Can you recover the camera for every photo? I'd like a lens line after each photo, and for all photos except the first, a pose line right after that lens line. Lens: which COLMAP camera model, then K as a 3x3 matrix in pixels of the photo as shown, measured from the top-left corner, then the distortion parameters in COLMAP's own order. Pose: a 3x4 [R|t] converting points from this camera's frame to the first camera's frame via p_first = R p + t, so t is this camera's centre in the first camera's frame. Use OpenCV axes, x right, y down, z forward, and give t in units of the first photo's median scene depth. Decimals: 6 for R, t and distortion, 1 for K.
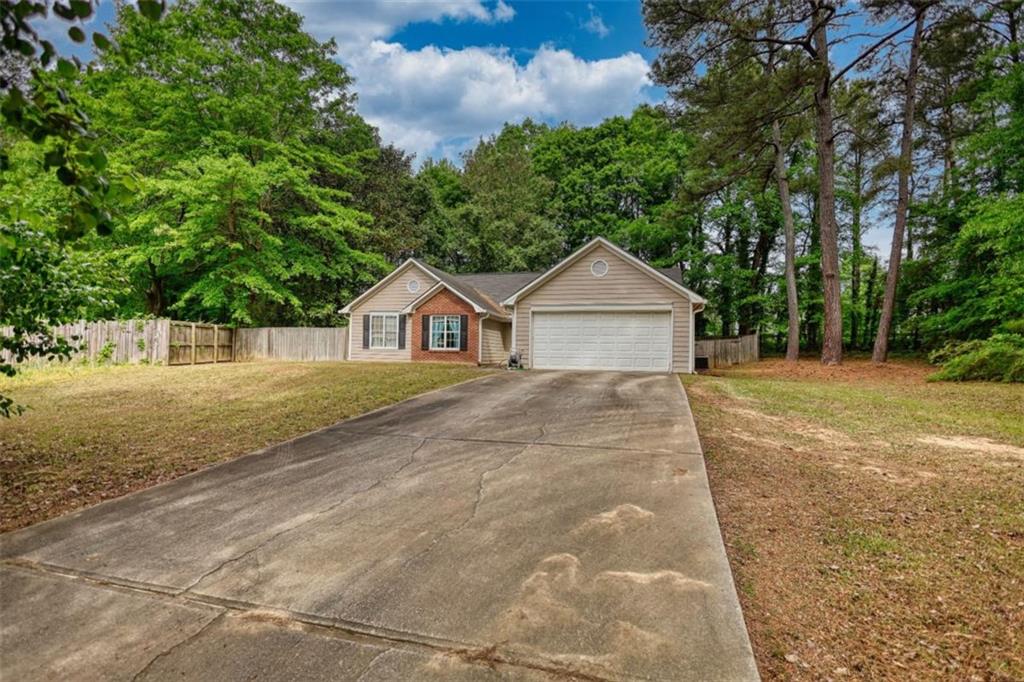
lens RADIAL K [[476.3, 0, 517.0], [0, 476.3, 343.0], [0, 0, 1]] dist [-0.003871, 0.002394]
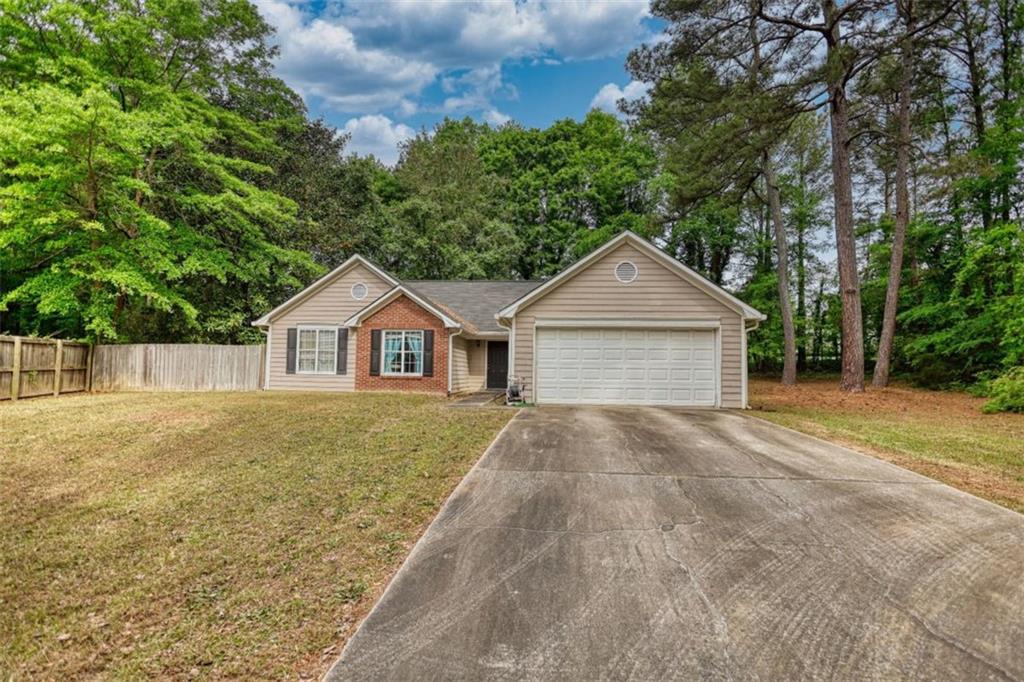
lens RADIAL K [[476.3, 0, 512.4], [0, 476.3, 344.6], [0, 0, 1]] dist [-0.003871, 0.002394]
pose [[0.984689, 0.006946, 0.174180, -0.102376], [-0.001763, 0.999552, -0.029894, -0.011530], [-0.174310, 0.029129, 0.984260, 0.198886]]
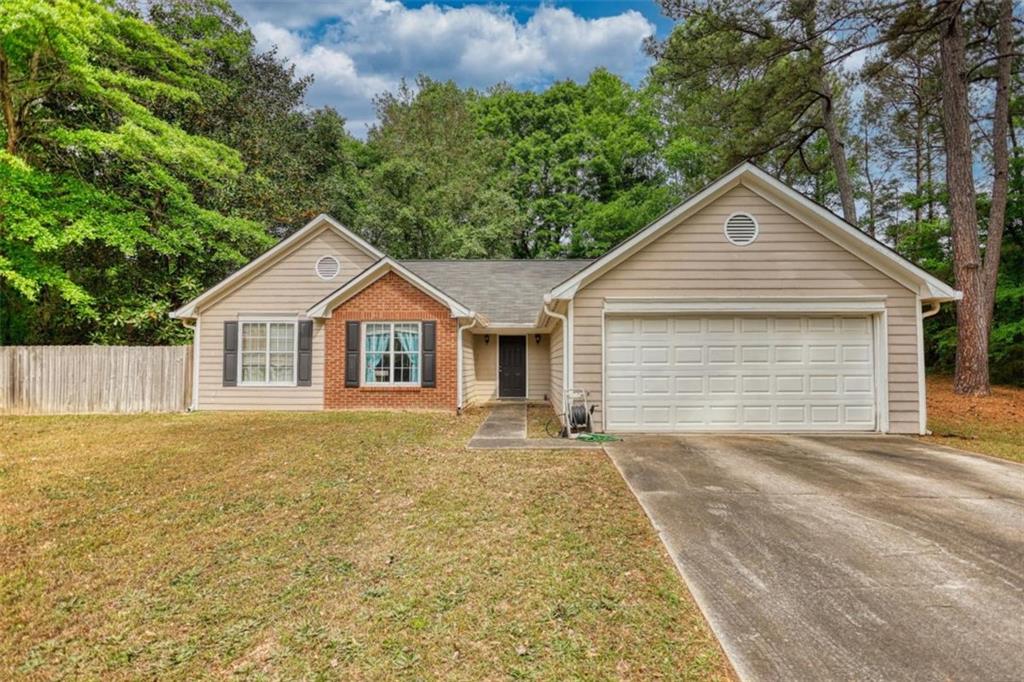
lens RADIAL K [[476.3, 0, 514.5], [0, 476.3, 345.9], [0, 0, 1]] dist [-0.003871, 0.002394]
pose [[0.972998, -0.009057, 0.230635, -0.129500], [0.012014, 0.999863, -0.011418, -0.021570], [-0.230499, 0.013880, 0.972973, 0.407468]]
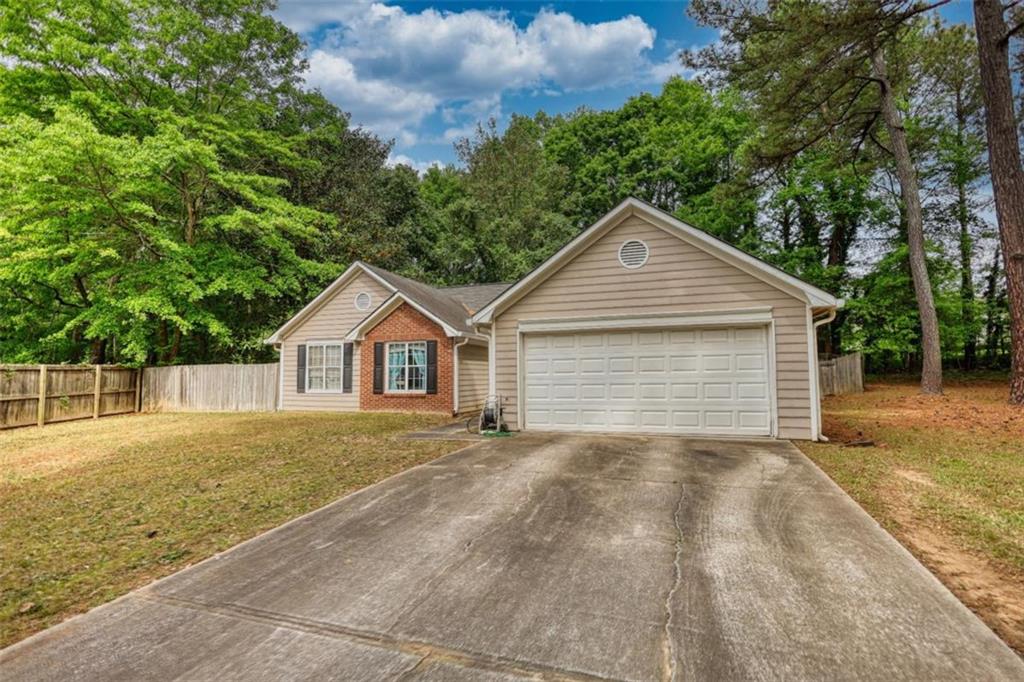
lens RADIAL K [[476.3, 0, 516.8], [0, 476.3, 343.1], [0, 0, 1]] dist [-0.003871, 0.002394]
pose [[0.997422, -0.031906, -0.064276, 0.047993], [0.029144, 0.998630, -0.043464, -0.020792], [0.065575, 0.041479, 0.996985, 0.304916]]
